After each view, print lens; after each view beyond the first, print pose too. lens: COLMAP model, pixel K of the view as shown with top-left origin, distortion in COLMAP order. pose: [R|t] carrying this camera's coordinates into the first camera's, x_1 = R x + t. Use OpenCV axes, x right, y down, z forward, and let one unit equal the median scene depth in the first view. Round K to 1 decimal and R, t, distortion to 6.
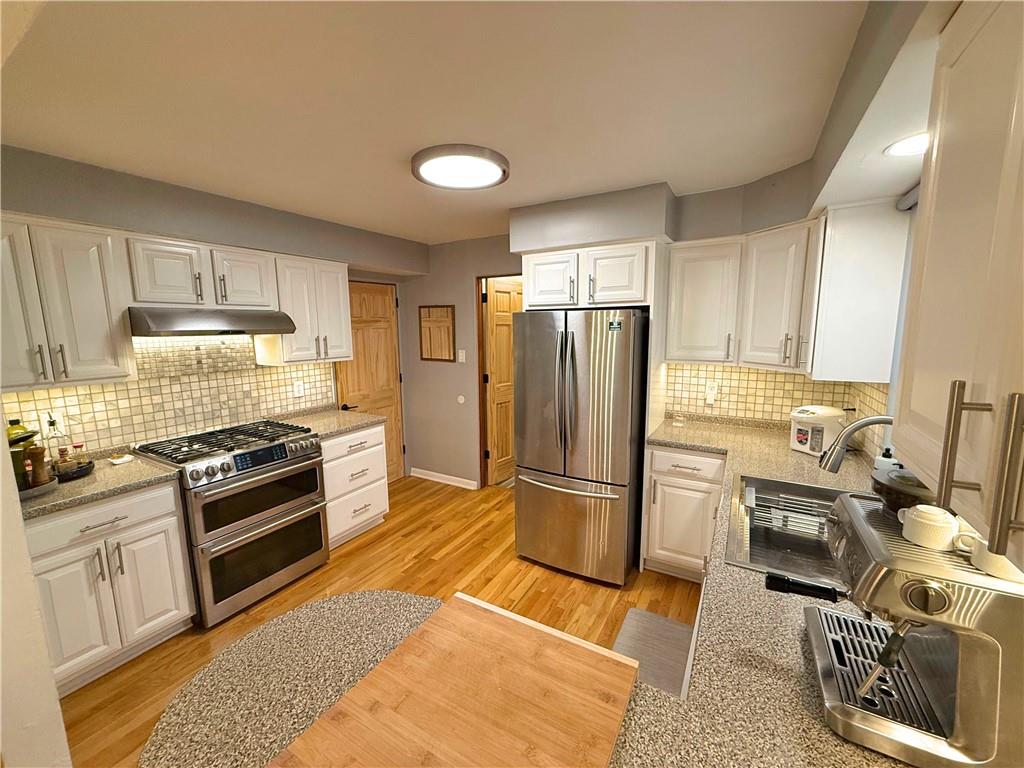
lens RADIAL K [[404.5, 0, 509.9], [0, 404.5, 385.9], [0, 0, 1]] dist [-0.000535, 0.000164]
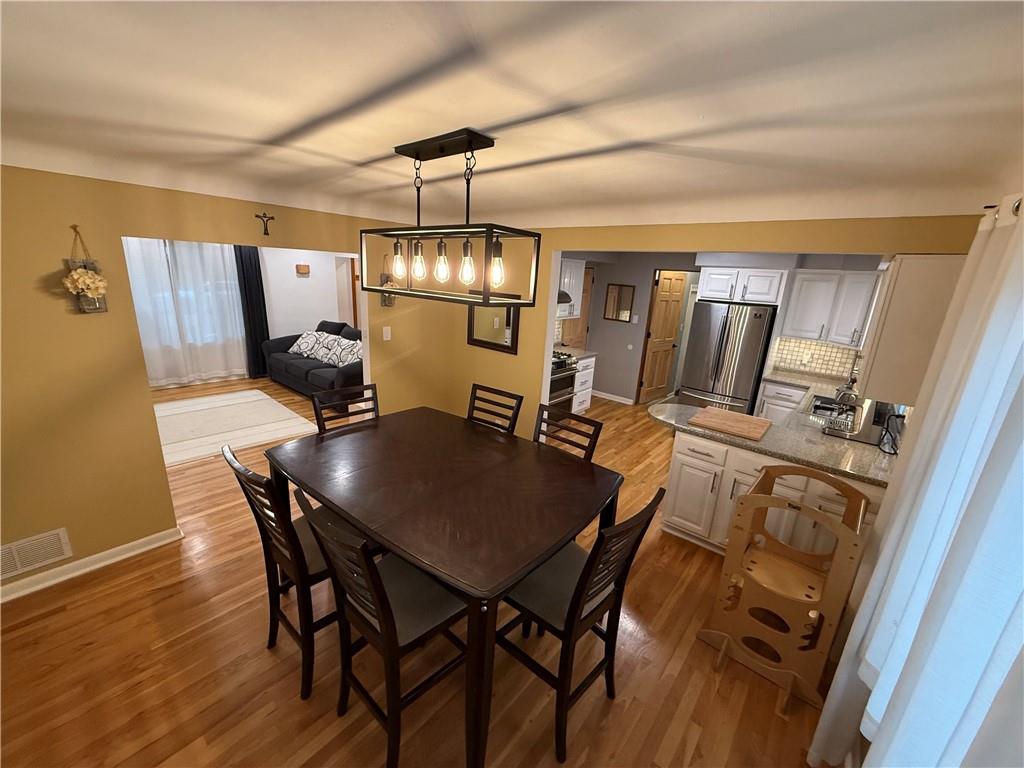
lens RADIAL K [[404.5, 0, 509.9], [0, 404.5, 385.9], [0, 0, 1]] dist [-0.000535, 0.000164]
pose [[0.980478, 0.112296, -0.161408, -0.438619], [-0.091639, 0.987245, 0.130191, 0.029296], [0.173969, -0.112858, 0.978263, -0.899141]]
